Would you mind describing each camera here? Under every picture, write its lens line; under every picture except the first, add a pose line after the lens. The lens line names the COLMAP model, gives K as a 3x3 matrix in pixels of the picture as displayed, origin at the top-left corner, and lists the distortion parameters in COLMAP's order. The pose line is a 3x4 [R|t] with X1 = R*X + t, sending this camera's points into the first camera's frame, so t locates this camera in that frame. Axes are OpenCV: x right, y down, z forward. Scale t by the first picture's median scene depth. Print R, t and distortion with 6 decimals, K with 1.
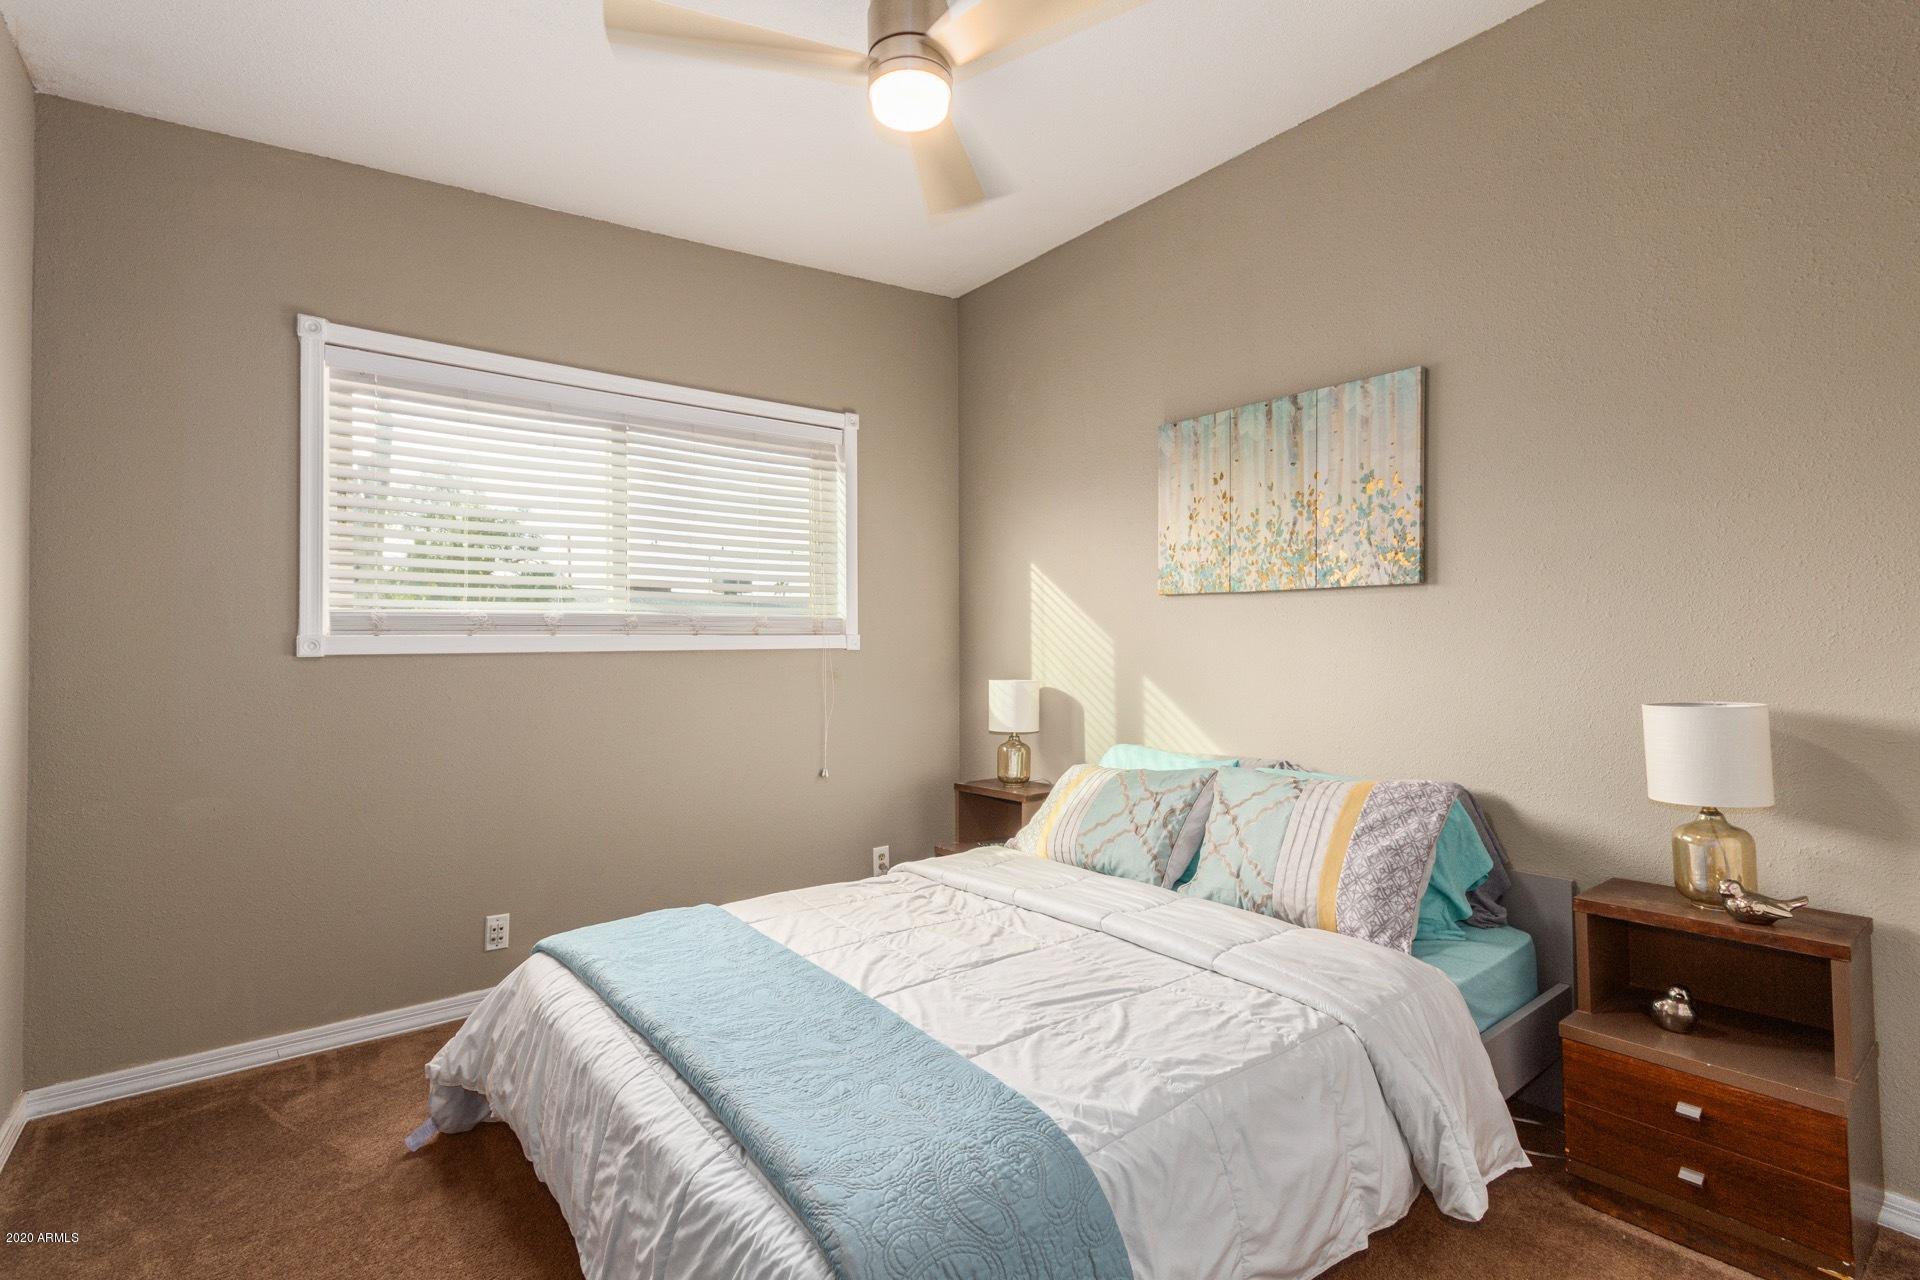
lens RADIAL K [[893.3, 0, 960.0], [0, 893.3, 640.0], [0, 0, 1]] dist [0.001743, 0.000469]
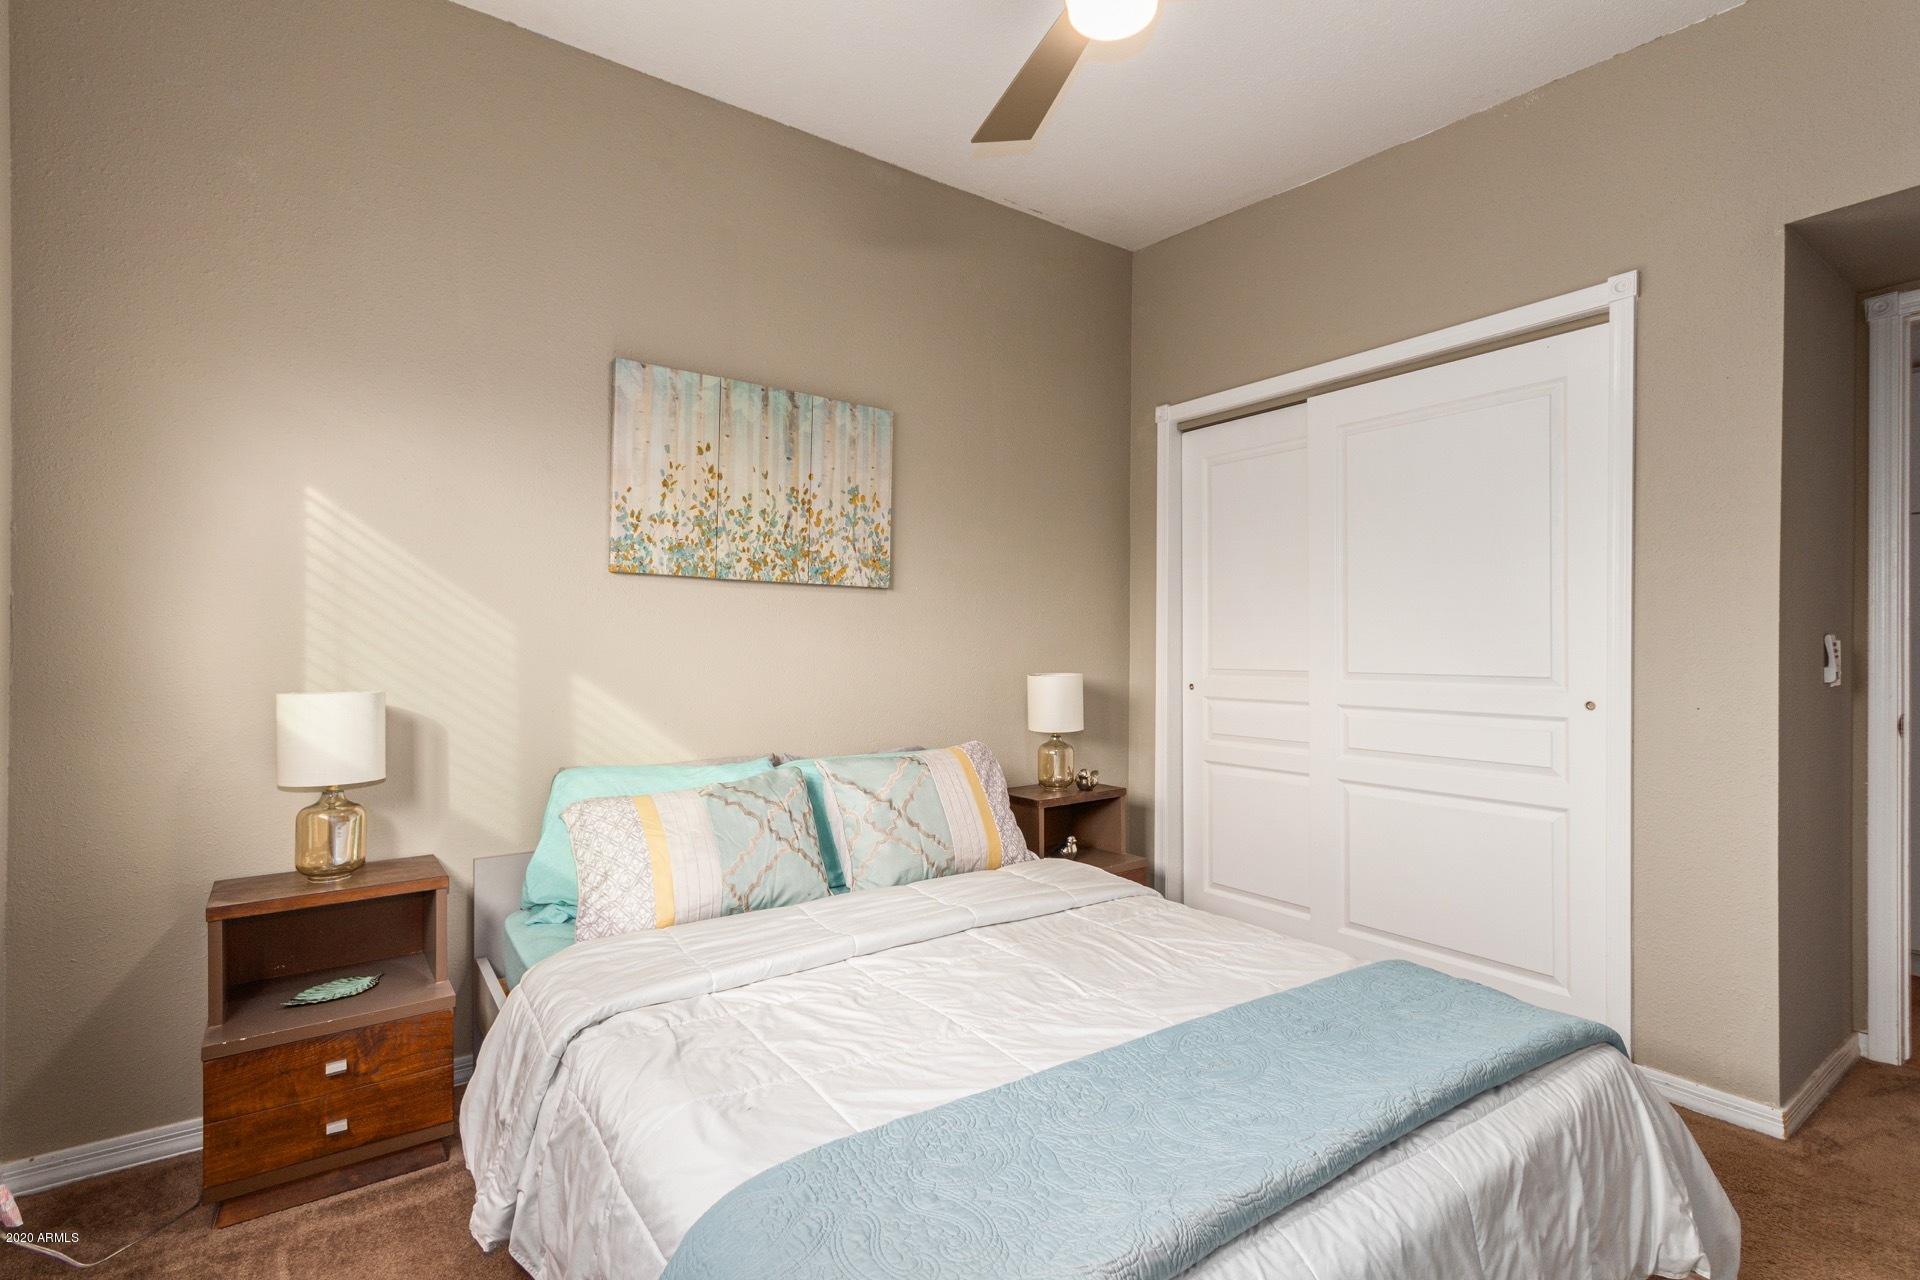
lens RADIAL K [[910.9, 0, 961.9], [0, 910.9, 647.0], [0, 0, 1]] dist [-0.000002, 0.000120]
pose [[0.049213, 0.002738, 0.998785, -0.658123], [-0.012756, 0.999916, -0.002112, 0.016682], [-0.998707, -0.012637, 0.049244, 0.758817]]
